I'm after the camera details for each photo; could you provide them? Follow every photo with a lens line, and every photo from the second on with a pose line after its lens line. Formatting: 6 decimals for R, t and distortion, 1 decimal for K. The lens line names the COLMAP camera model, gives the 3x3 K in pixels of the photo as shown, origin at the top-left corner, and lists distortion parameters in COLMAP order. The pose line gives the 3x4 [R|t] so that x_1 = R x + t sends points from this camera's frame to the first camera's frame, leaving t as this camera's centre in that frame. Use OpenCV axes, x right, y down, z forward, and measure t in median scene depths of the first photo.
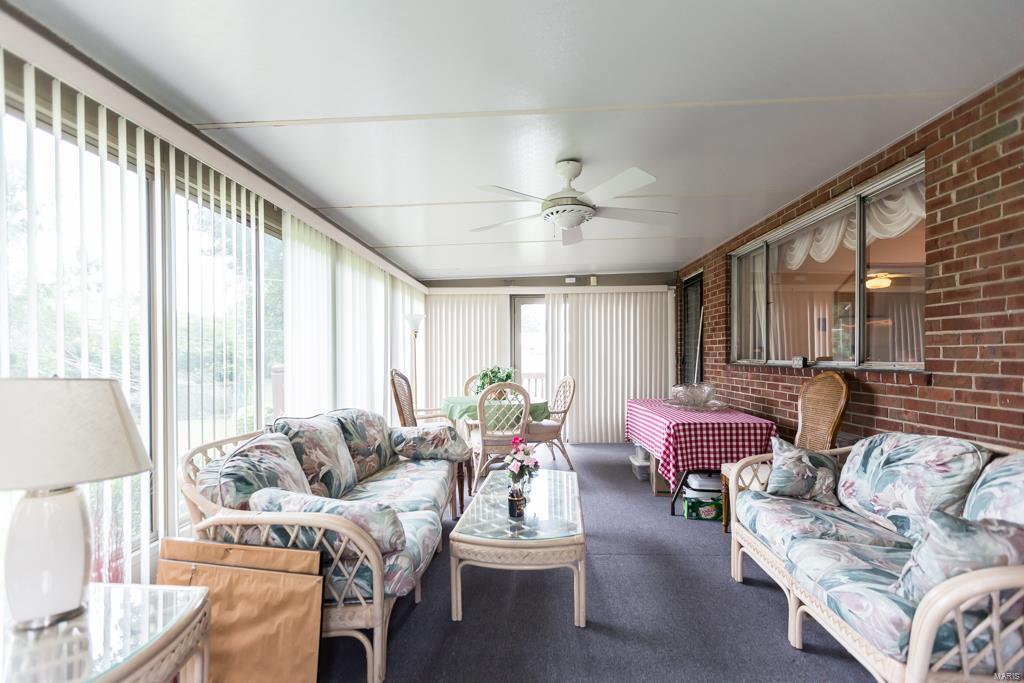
lens RADIAL K [[465.3, 0, 516.5], [0, 465.3, 346.9], [0, 0, 1]] dist [0.001365, 0.000618]
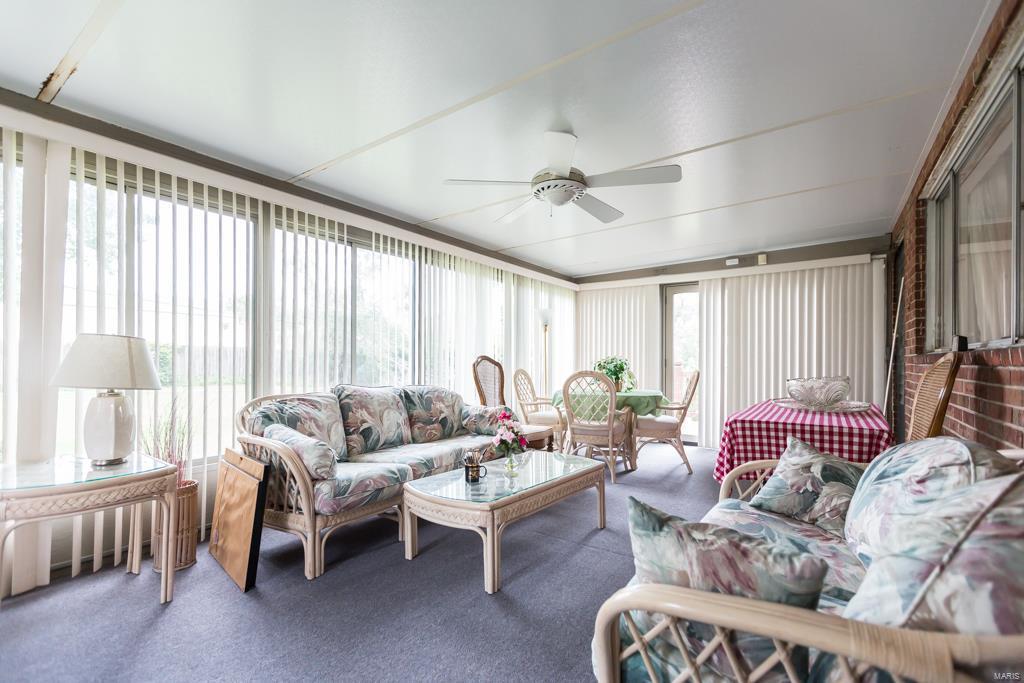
lens RADIAL K [[465.3, 0, 517.8], [0, 465.3, 352.5], [0, 0, 1]] dist [0.001365, 0.000618]
pose [[0.836493, -0.003328, -0.547968, 0.494653], [0.002218, 0.999994, -0.002688, 0.050092], [0.547973, 0.001033, 0.836495, 0.117078]]
